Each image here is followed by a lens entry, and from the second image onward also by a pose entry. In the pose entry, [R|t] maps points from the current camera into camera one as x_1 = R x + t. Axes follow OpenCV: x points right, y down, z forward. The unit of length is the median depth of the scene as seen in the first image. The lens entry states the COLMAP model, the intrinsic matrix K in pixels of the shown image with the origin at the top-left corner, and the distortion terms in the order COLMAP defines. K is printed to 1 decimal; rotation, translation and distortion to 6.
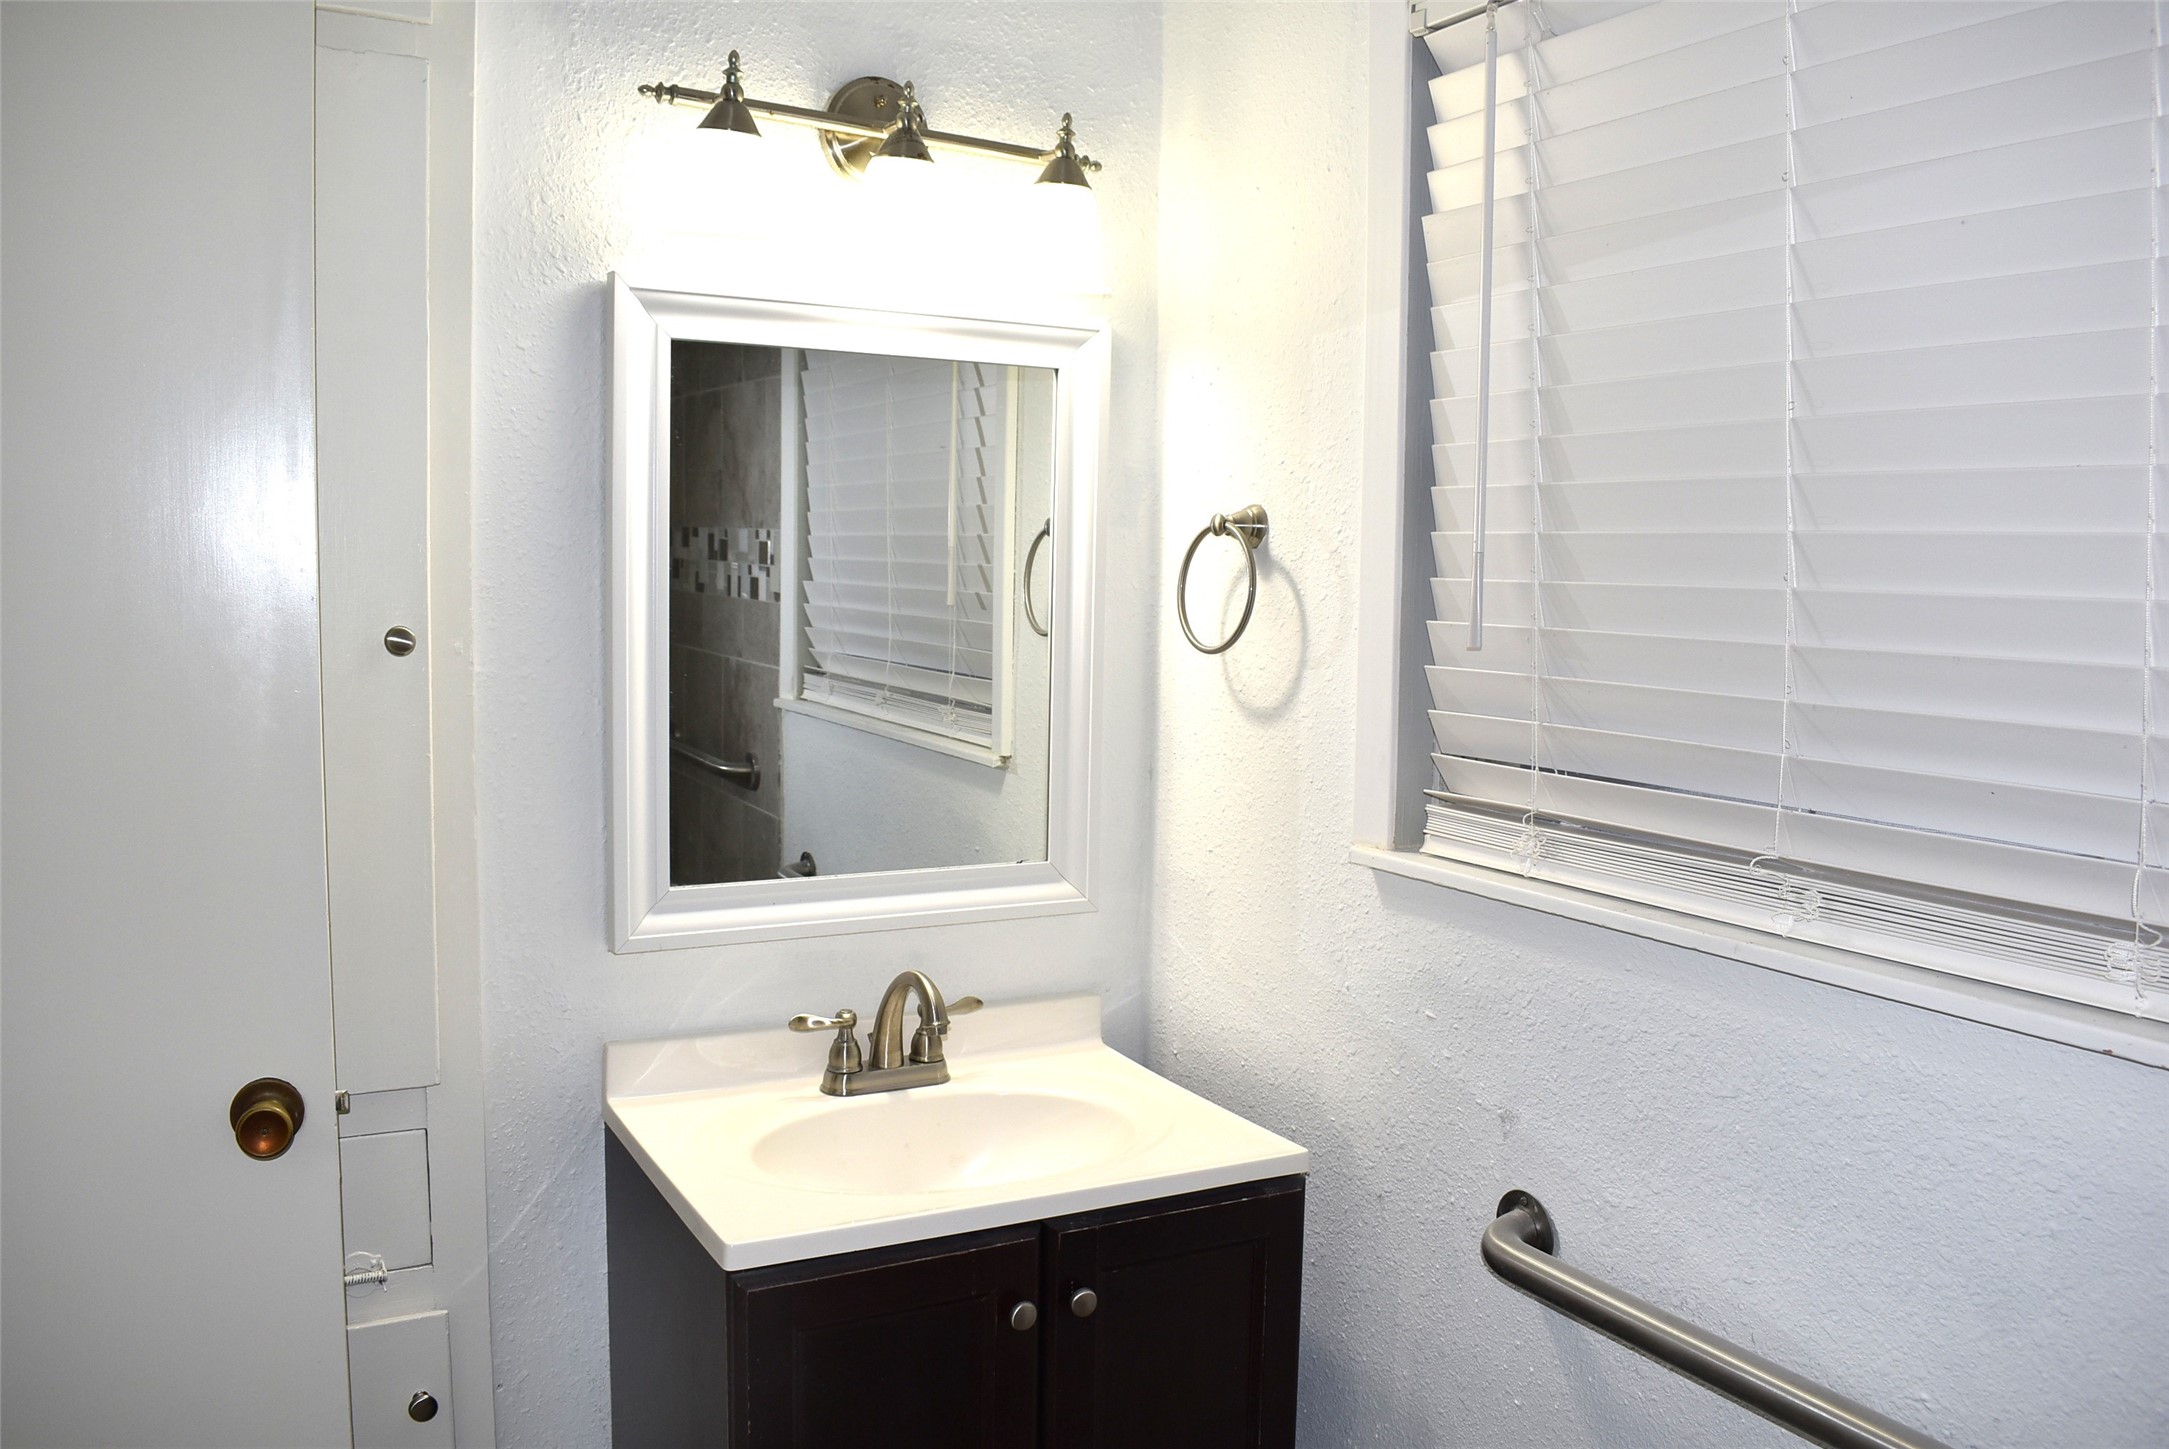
lens RADIAL K [[1786.1, 0, 1093.6], [0, 1786.1, 726.3], [0, 0, 1]] dist [-0.095307, 0.018809]
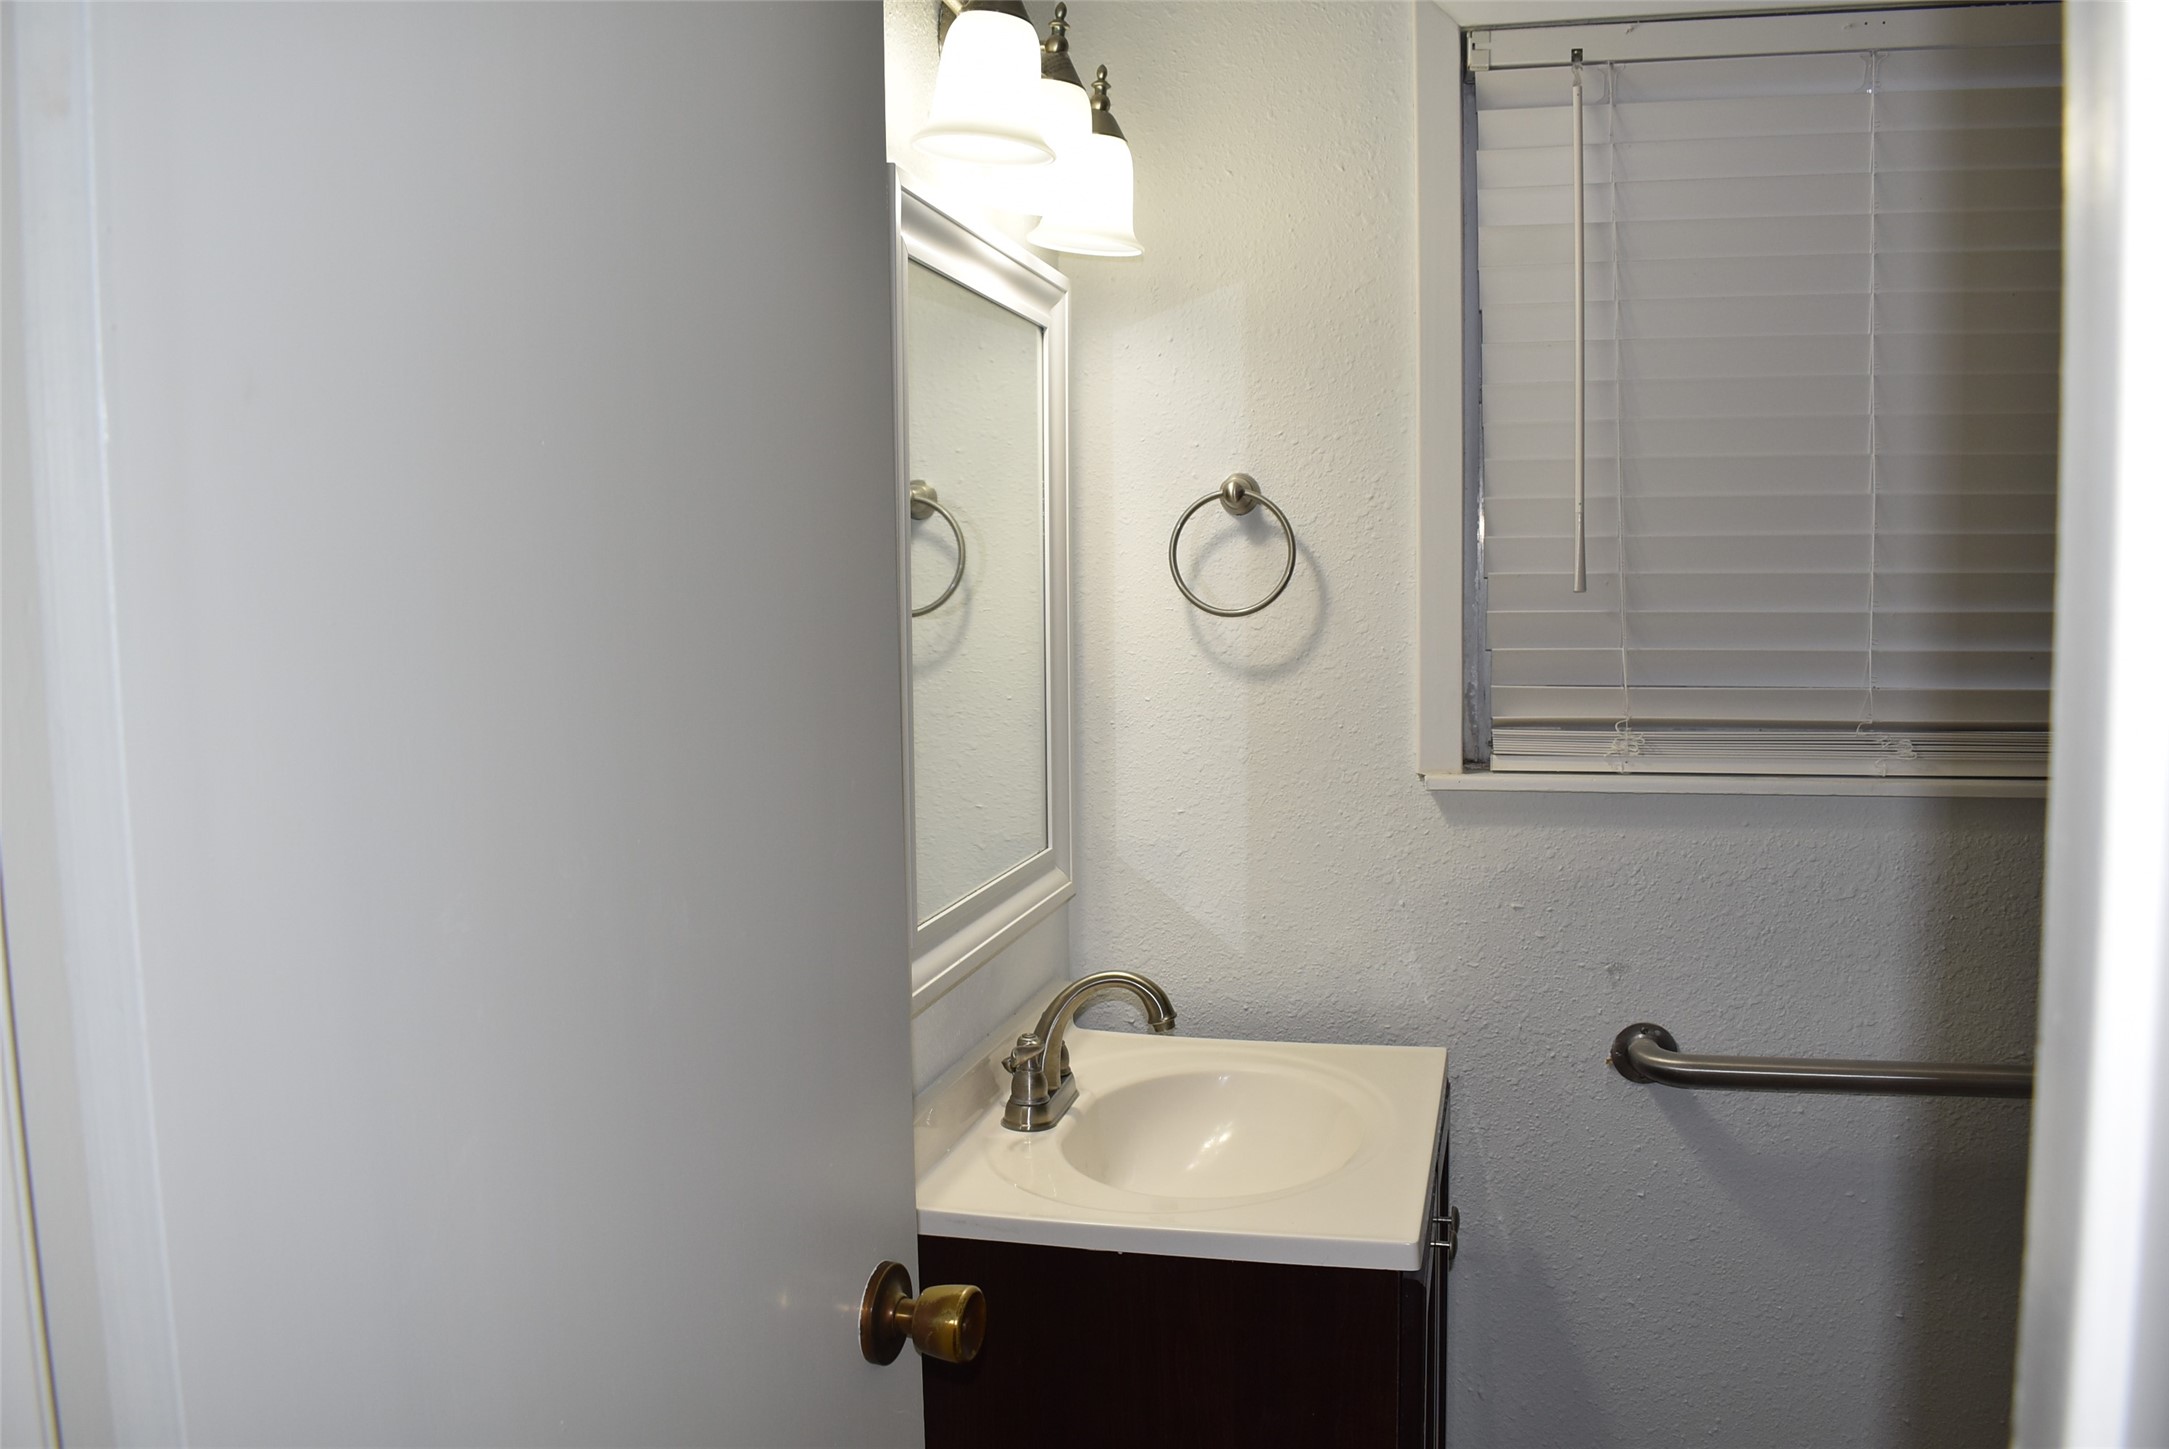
lens RADIAL K [[1786.1, 0, 1093.6], [0, 1786.1, 726.3], [0, 0, 1]] dist [-0.095307, 0.018809]
pose [[0.648106, -0.087976, 0.756452, -0.869925], [0.090891, 0.995141, 0.037864, -0.026580], [-0.756107, 0.044215, 0.652953, 0.433579]]
